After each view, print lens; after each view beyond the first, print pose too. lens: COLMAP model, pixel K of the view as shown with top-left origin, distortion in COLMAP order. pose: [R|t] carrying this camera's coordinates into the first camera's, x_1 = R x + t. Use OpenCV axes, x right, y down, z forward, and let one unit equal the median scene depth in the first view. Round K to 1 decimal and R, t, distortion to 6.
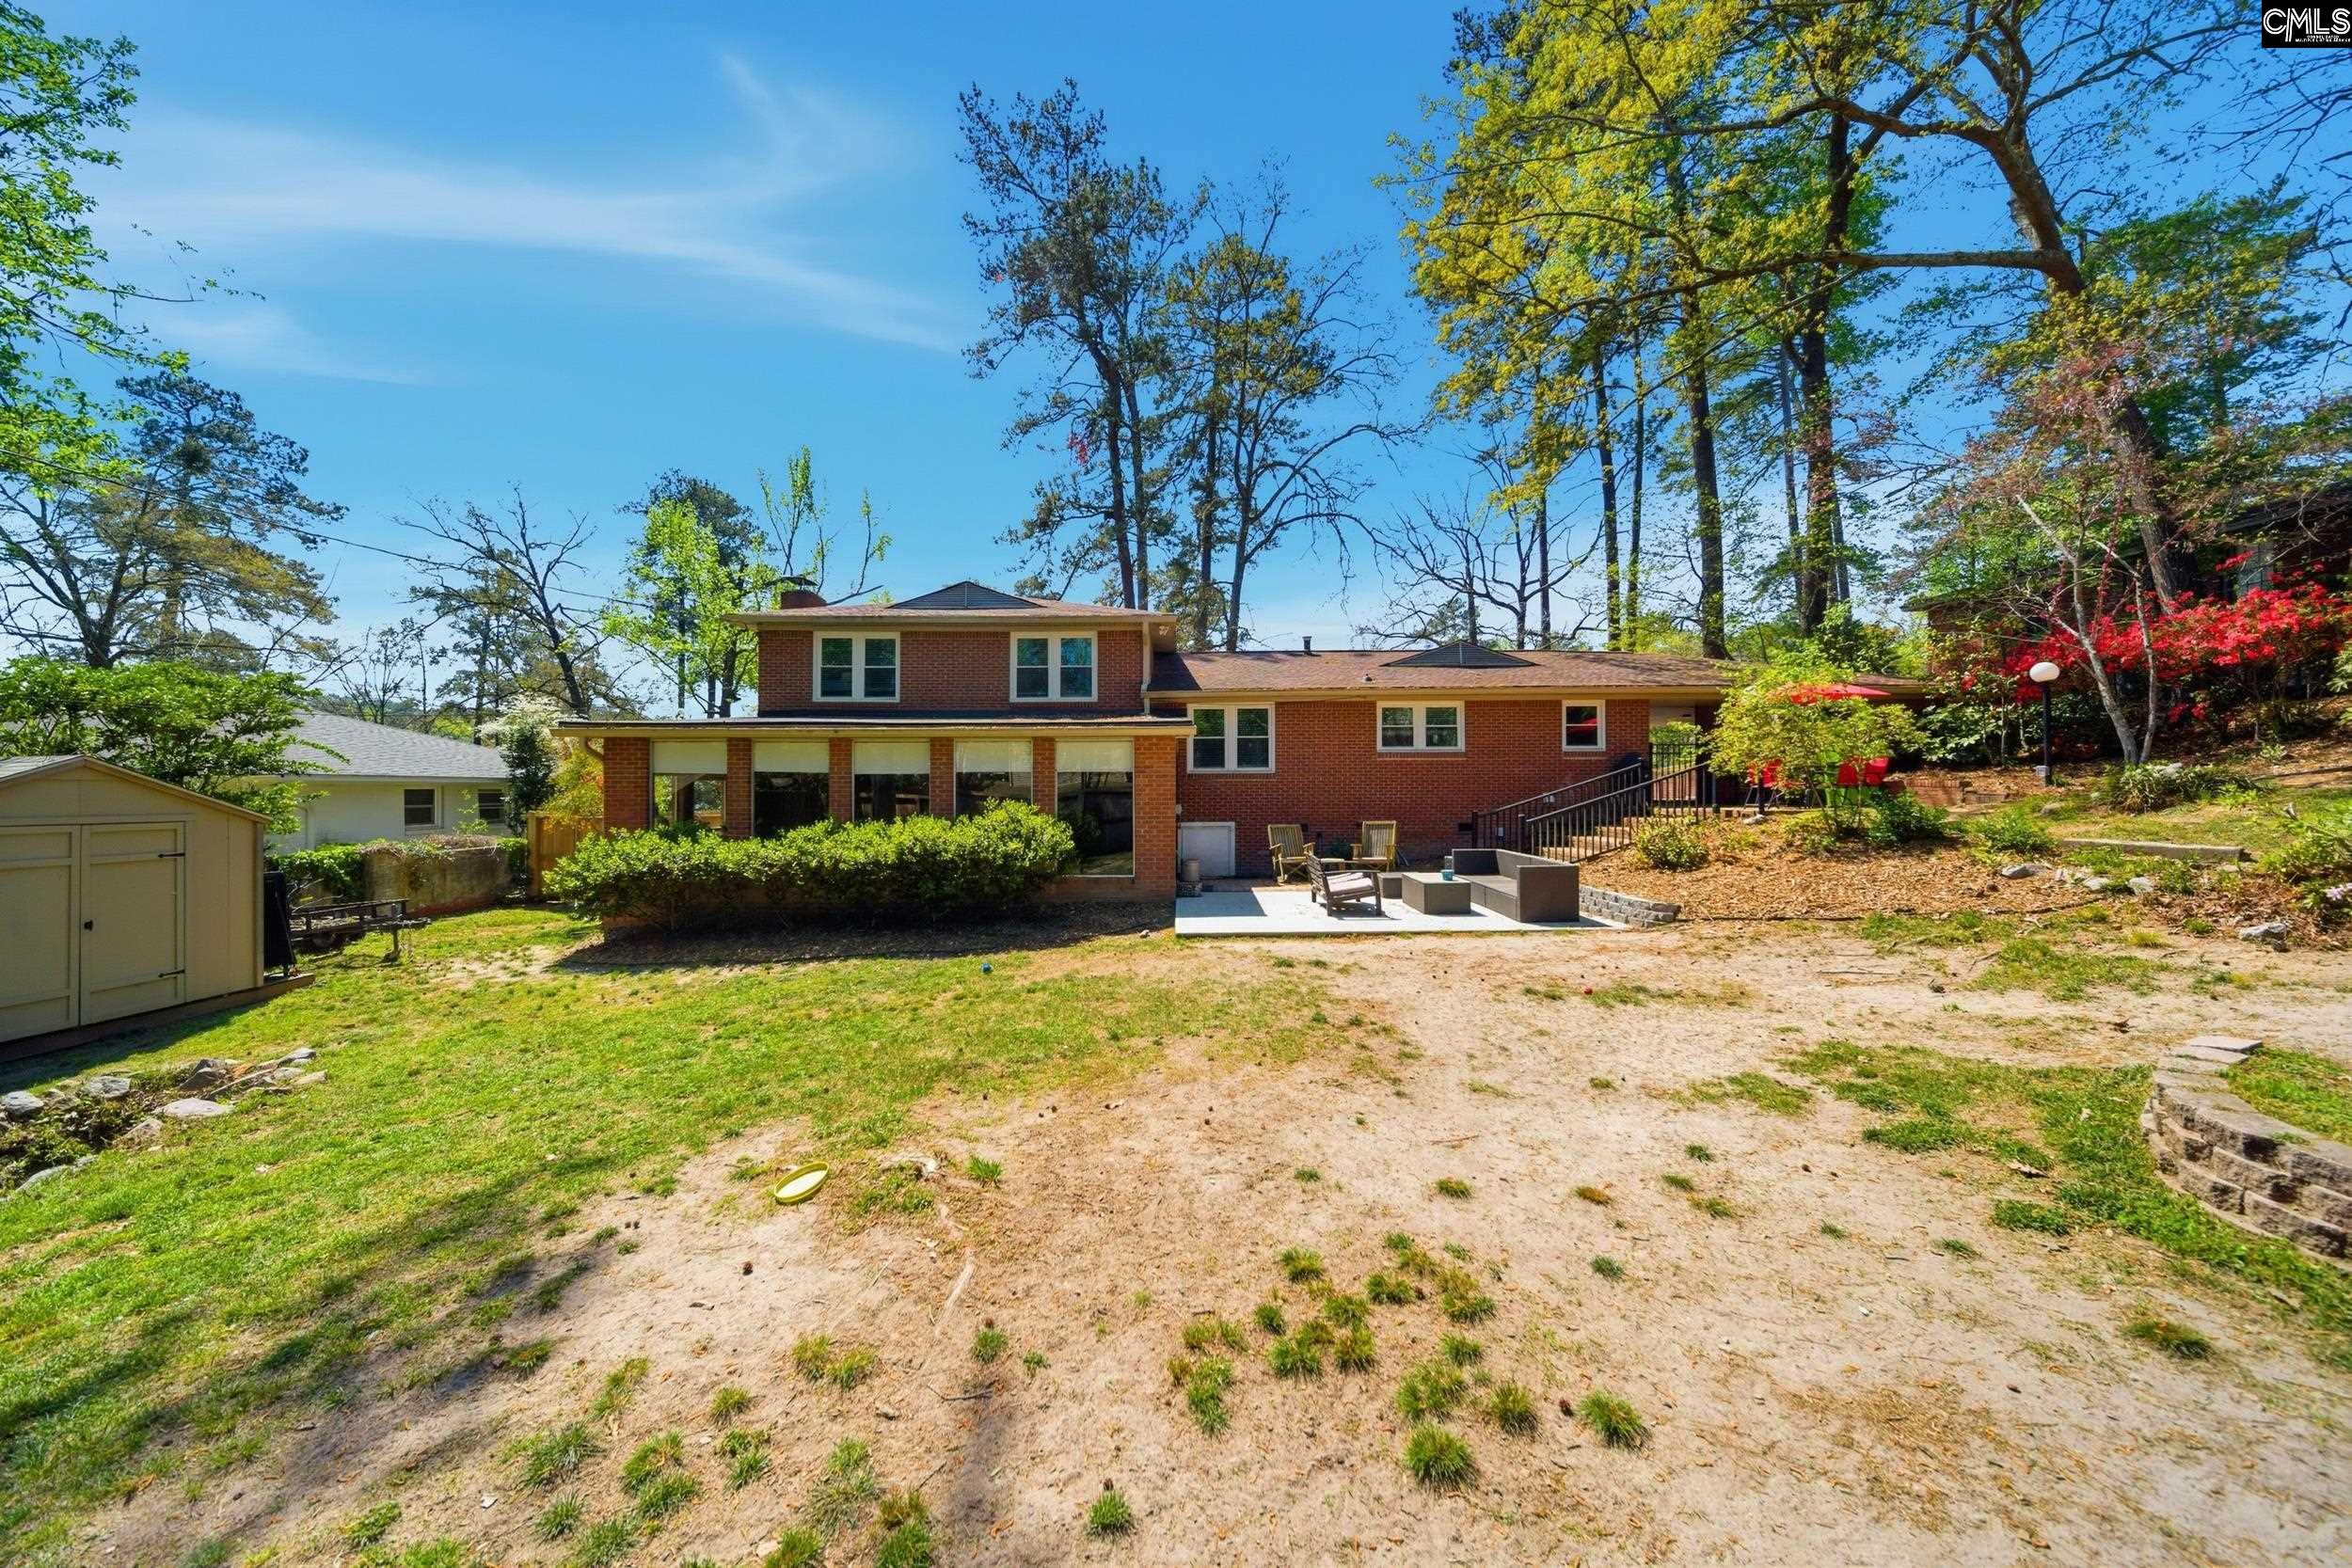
lens RADIAL K [[828.4, 0, 1176.0], [0, 828.4, 784.0], [0, 0, 1]] dist [0.000653, 0.000048]
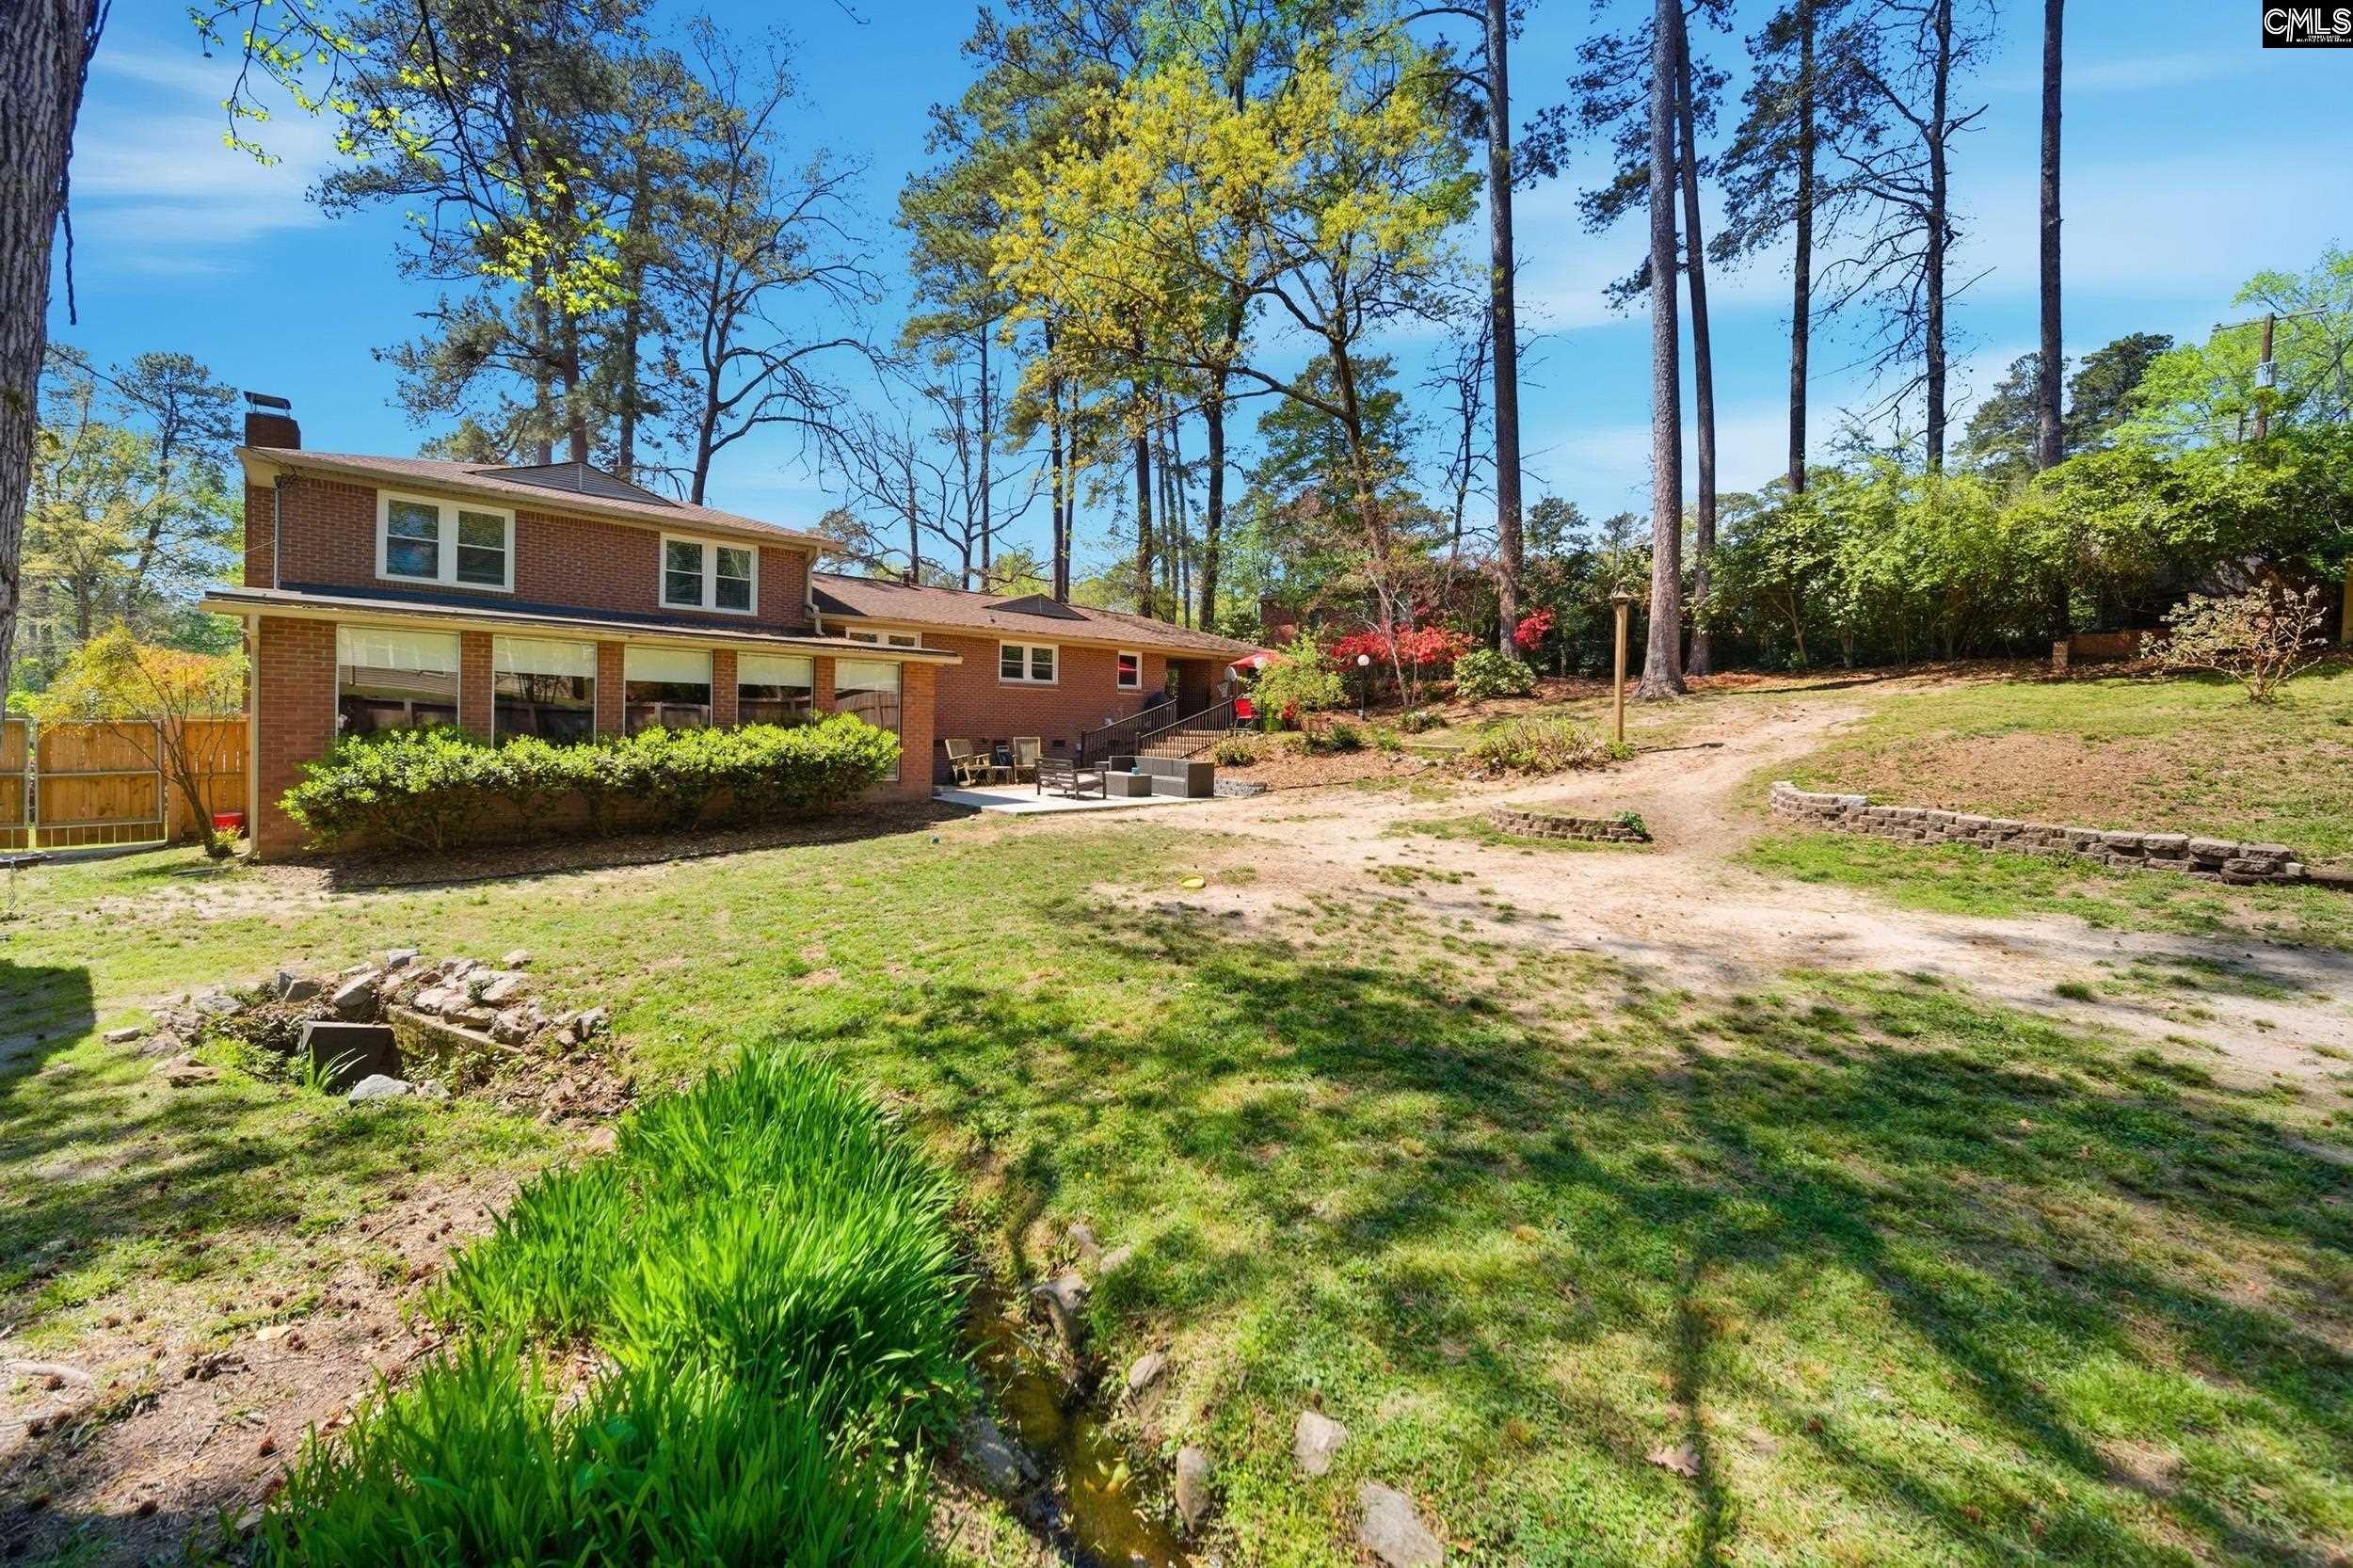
lens RADIAL K [[953.8, 0, 1179.7], [0, 953.8, 730.8], [0, 0, 1]] dist [0.000887, 0.000061]
pose [[0.717368, 0.015865, 0.696514, -0.541075], [-0.031233, 0.999468, 0.009403, 0.012367], [-0.695994, -0.028500, 0.717482, -0.189291]]
